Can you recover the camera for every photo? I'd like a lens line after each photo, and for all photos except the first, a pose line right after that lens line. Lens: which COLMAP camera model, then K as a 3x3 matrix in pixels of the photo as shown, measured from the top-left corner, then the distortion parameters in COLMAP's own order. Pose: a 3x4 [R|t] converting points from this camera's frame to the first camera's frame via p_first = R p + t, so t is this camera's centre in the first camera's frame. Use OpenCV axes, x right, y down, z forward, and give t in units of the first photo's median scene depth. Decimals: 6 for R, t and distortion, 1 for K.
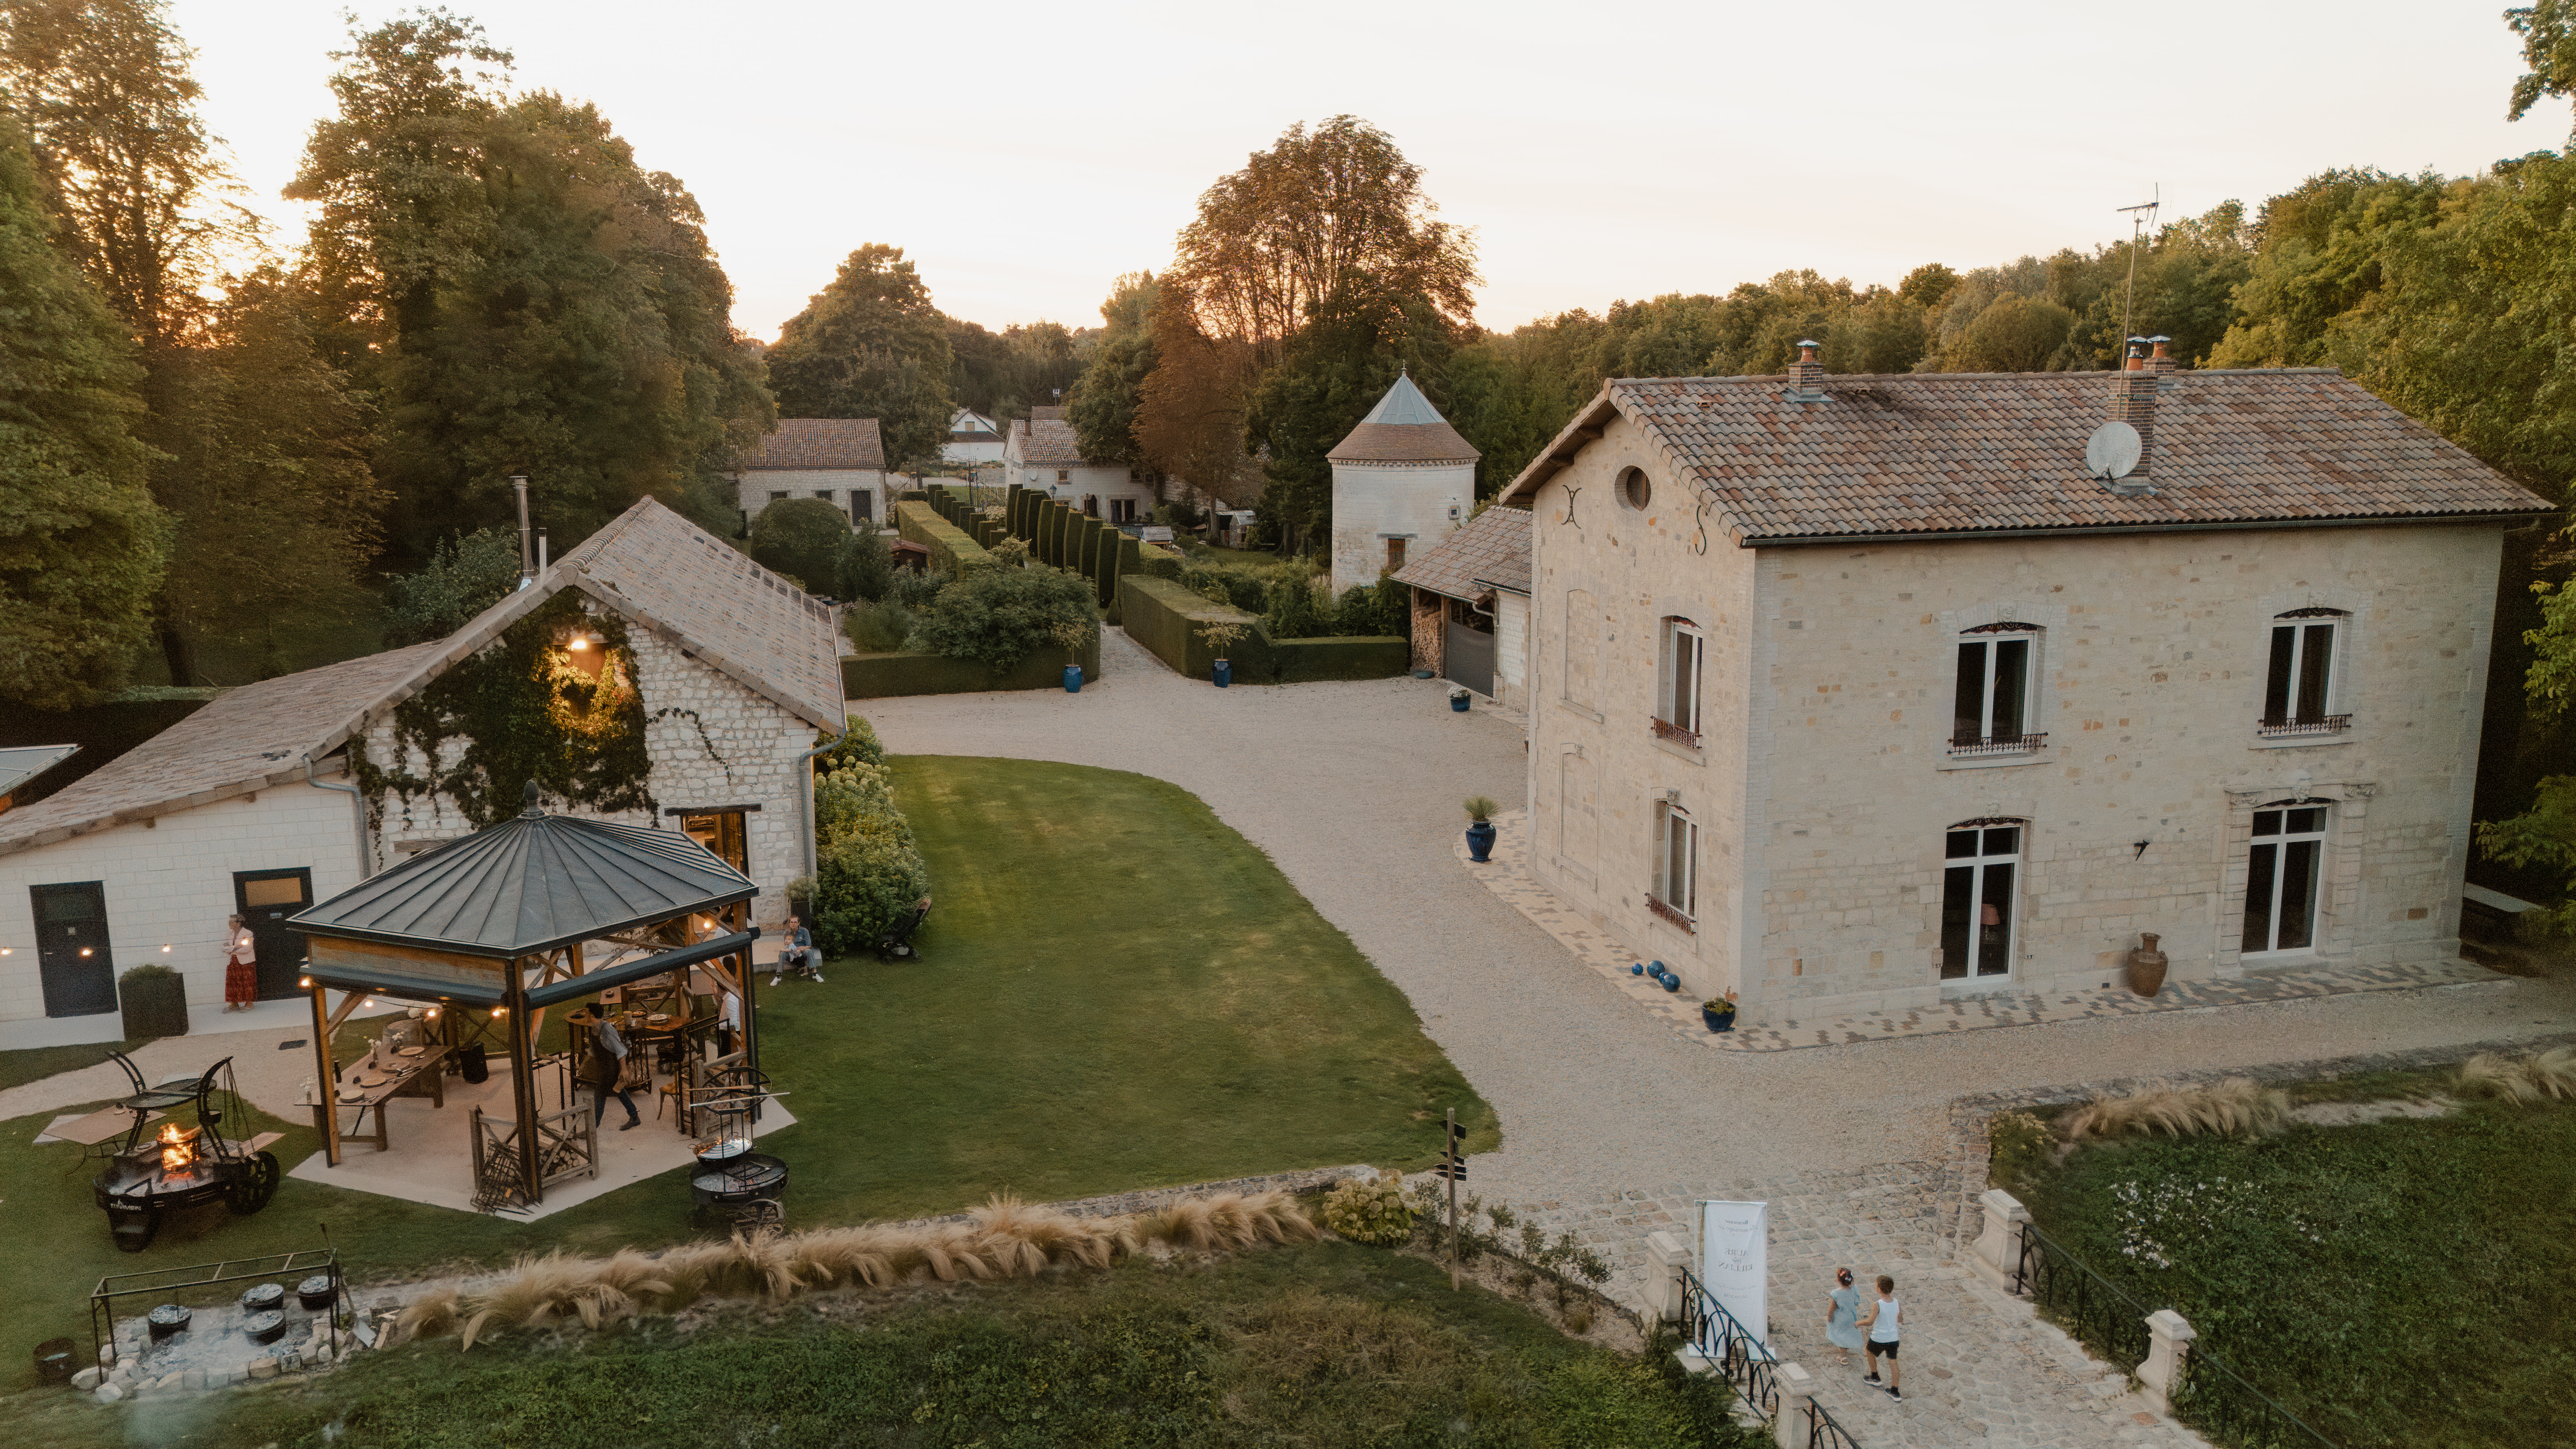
lens RADIAL K [[1854.0, 0, 1288.0], [0, 1854.0, 724.5], [0, 0, 1]] dist [0.053790, 0.000182]
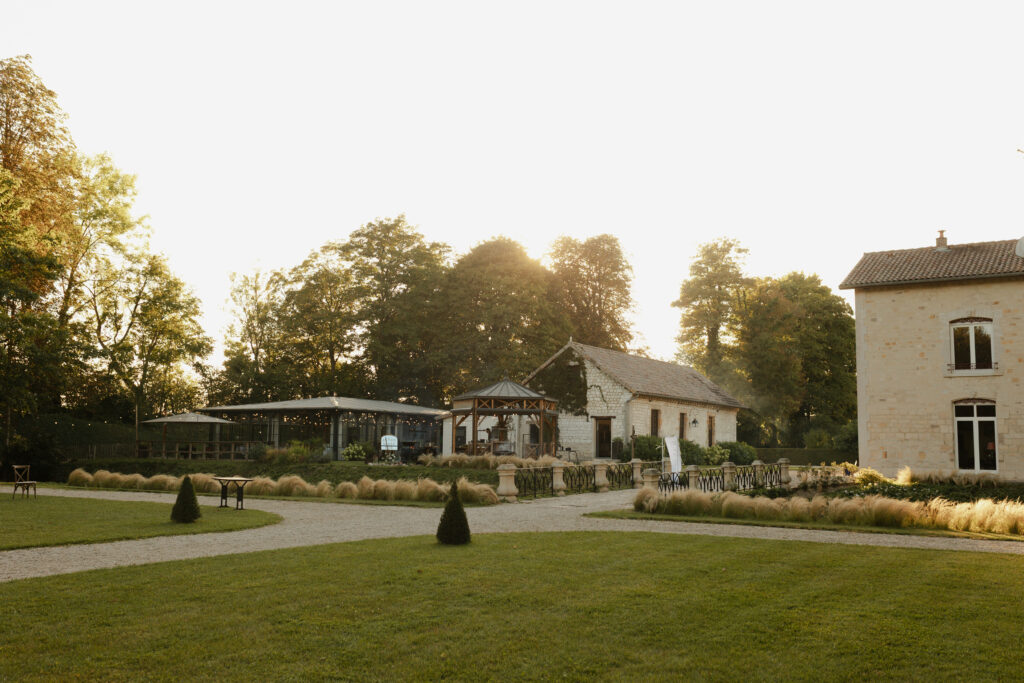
lens RADIAL K [[970.4, 0, 512.0], [0, 970.4, 341.5], [0, 0, 1]] dist [-0.009784, 0.018157]
pose [[0.677890, -0.066354, -0.732163, 0.882446], [-0.159057, 0.959092, -0.234186, 0.362553], [0.717751, 0.275208, 0.639605, -0.240960]]
